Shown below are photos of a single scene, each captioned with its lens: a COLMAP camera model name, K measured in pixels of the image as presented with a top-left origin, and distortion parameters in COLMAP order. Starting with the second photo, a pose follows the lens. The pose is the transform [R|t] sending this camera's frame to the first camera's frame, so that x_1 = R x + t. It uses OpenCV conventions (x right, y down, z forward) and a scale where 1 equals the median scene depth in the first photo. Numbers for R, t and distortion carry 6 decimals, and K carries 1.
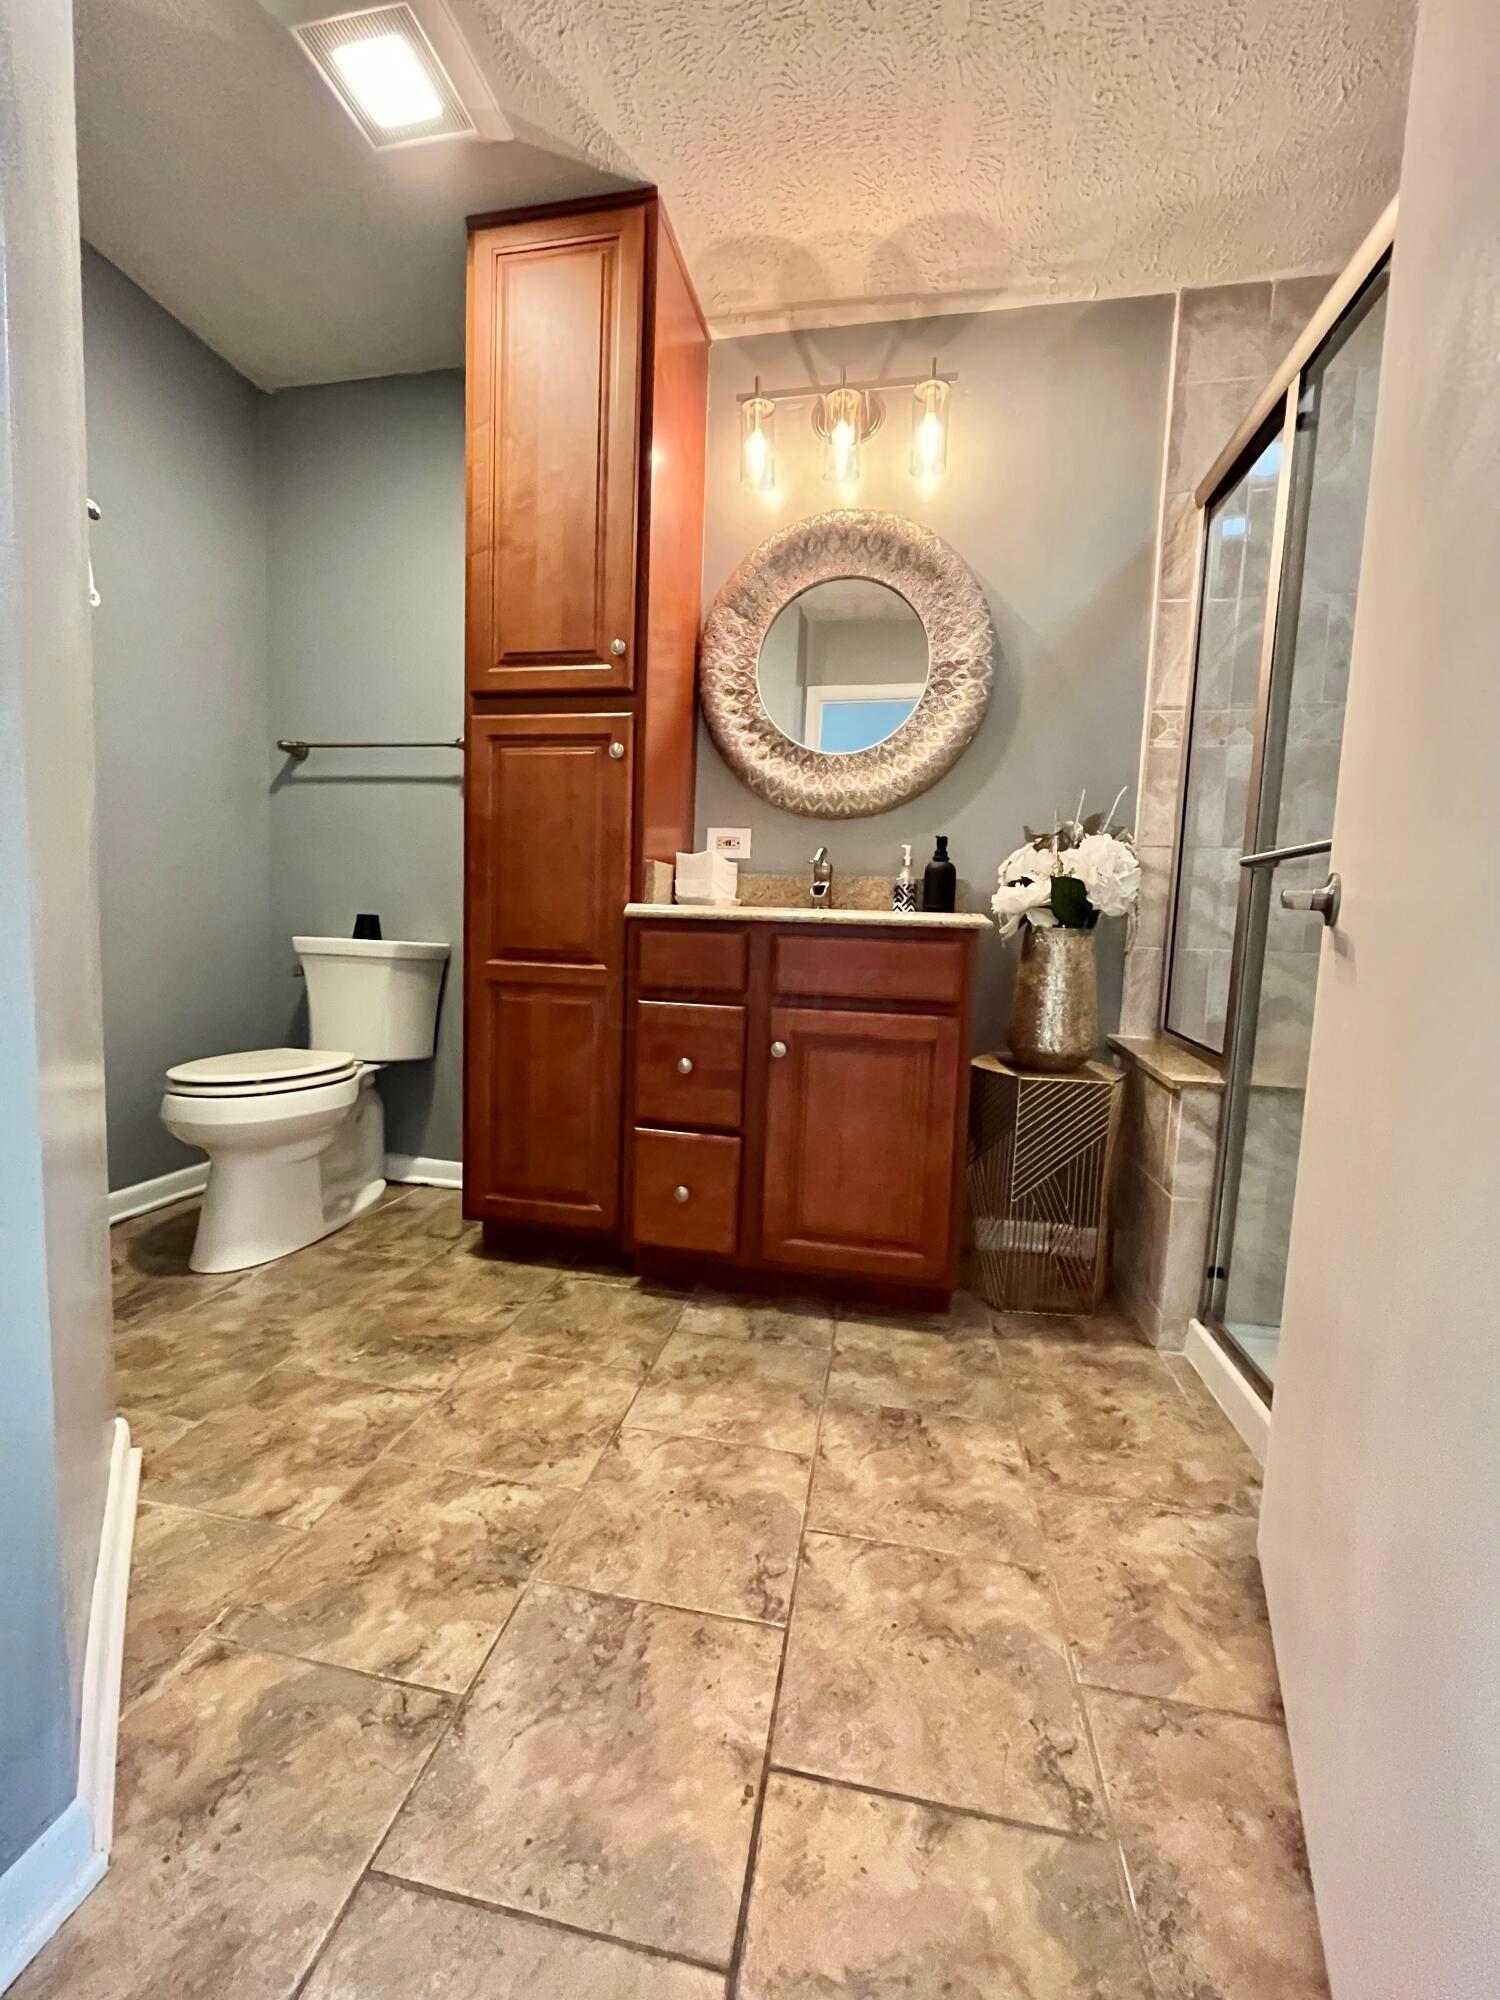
lens RADIAL K [[809.0, 0, 745.4], [0, 809.0, 1003.5], [0, 0, 1]] dist [-0.001145, -0.000153]
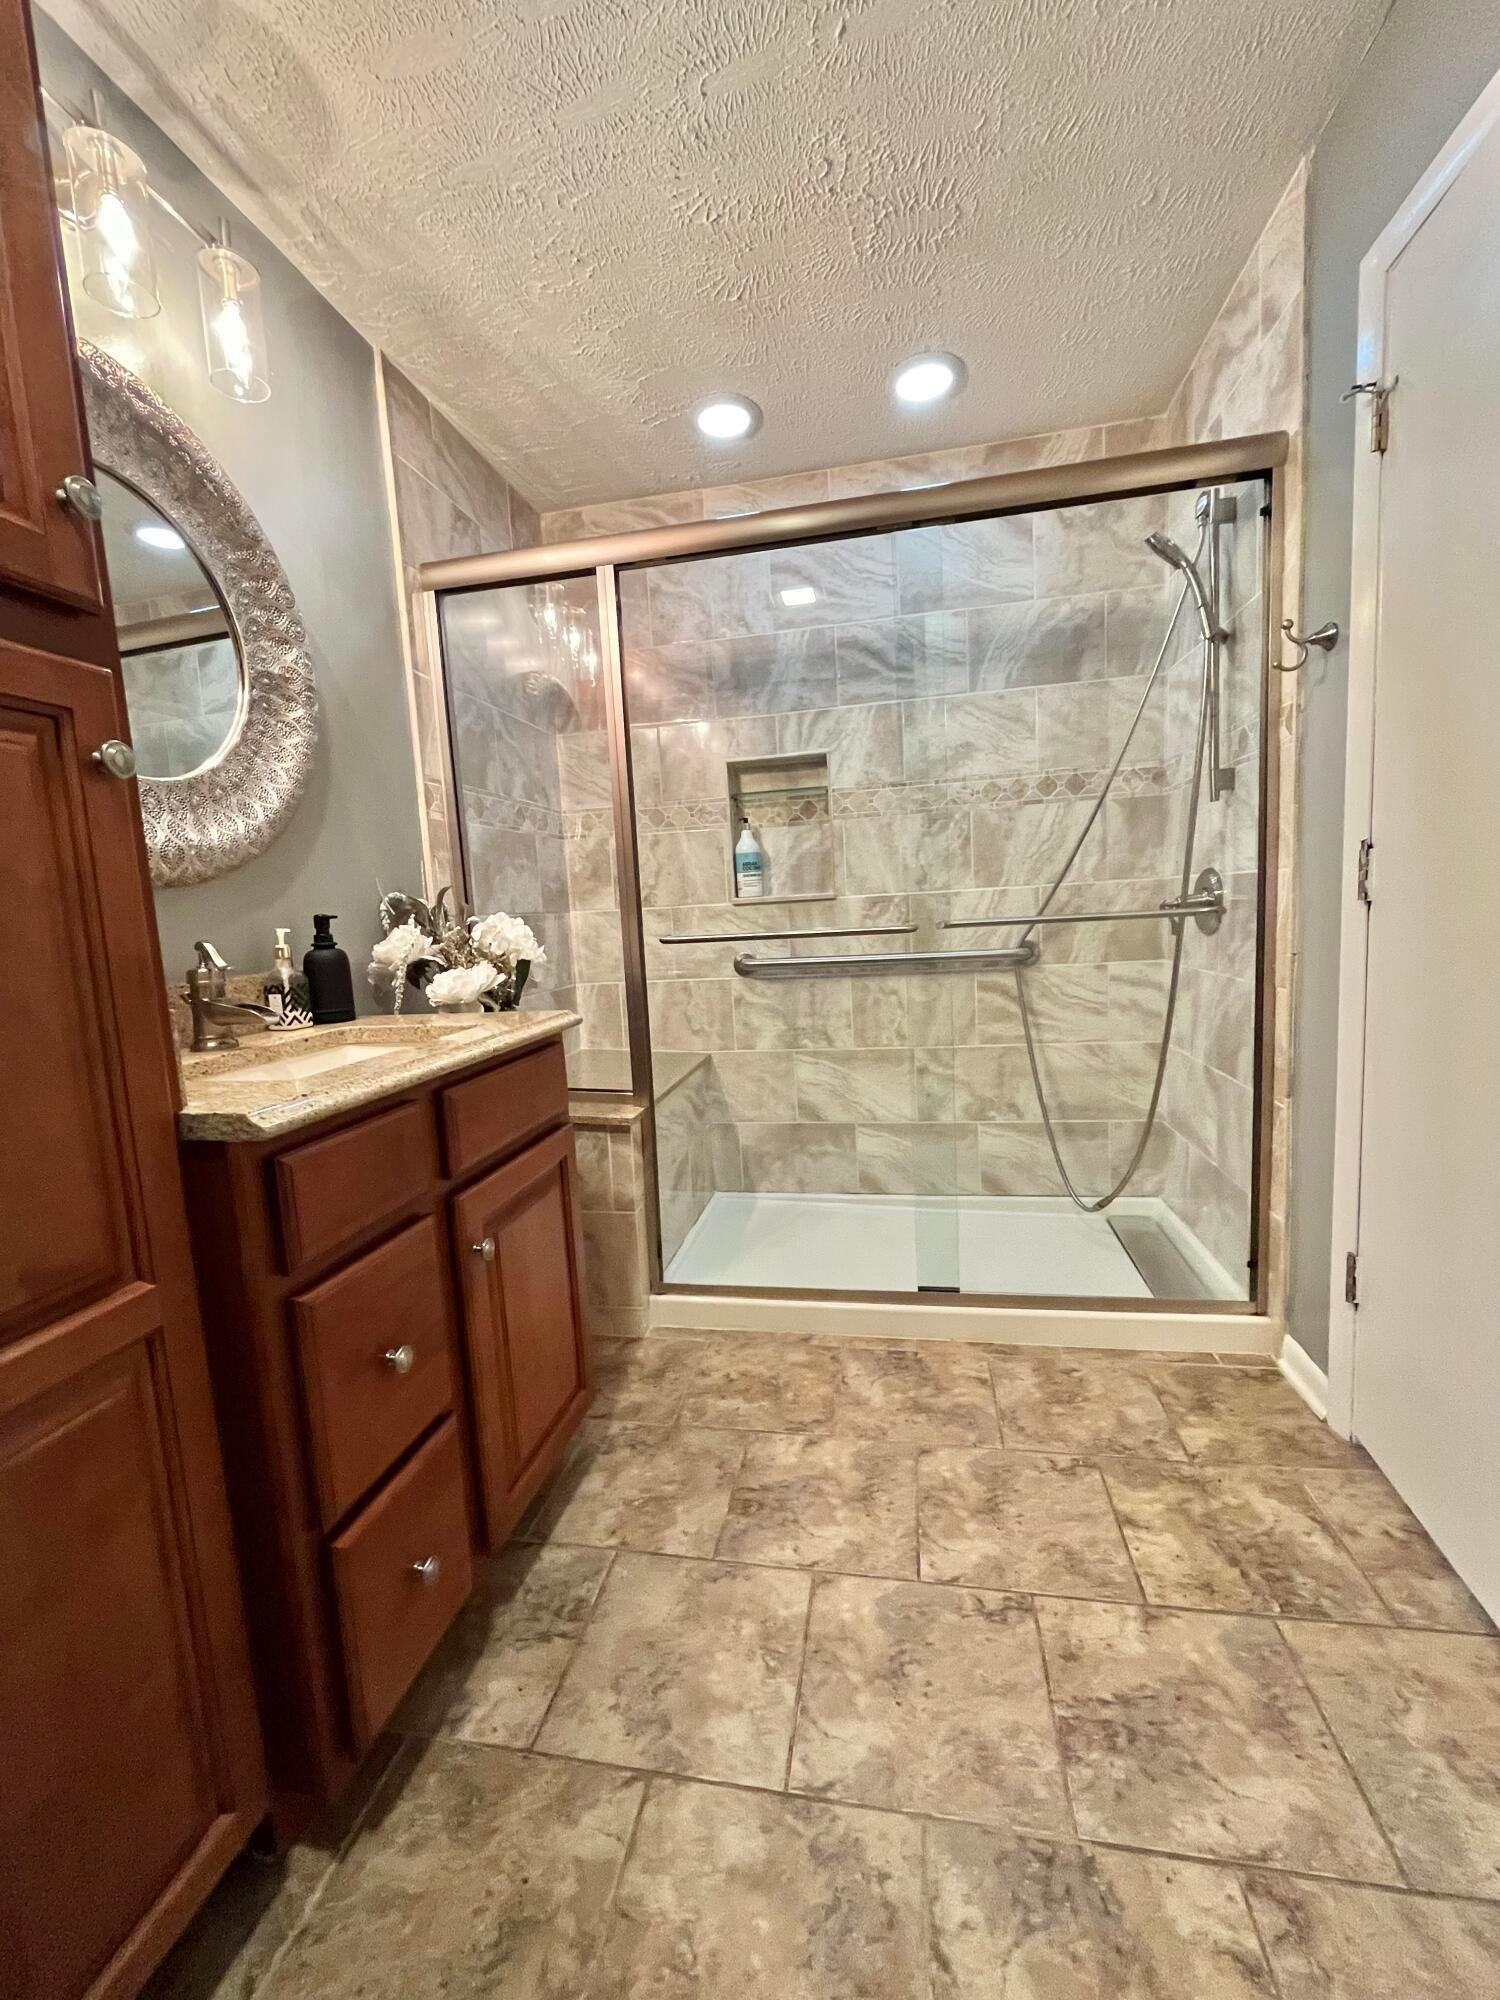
lens RADIAL K [[809.0, 0, 748.3], [0, 809.0, 1001.5], [0, 0, 1]] dist [-0.001145, -0.000153]
pose [[0.001877, -0.150556, 0.988600, -0.813580], [0.148861, 0.977629, 0.148603, -0.292397], [-0.988856, 0.146885, 0.024247, 0.981140]]
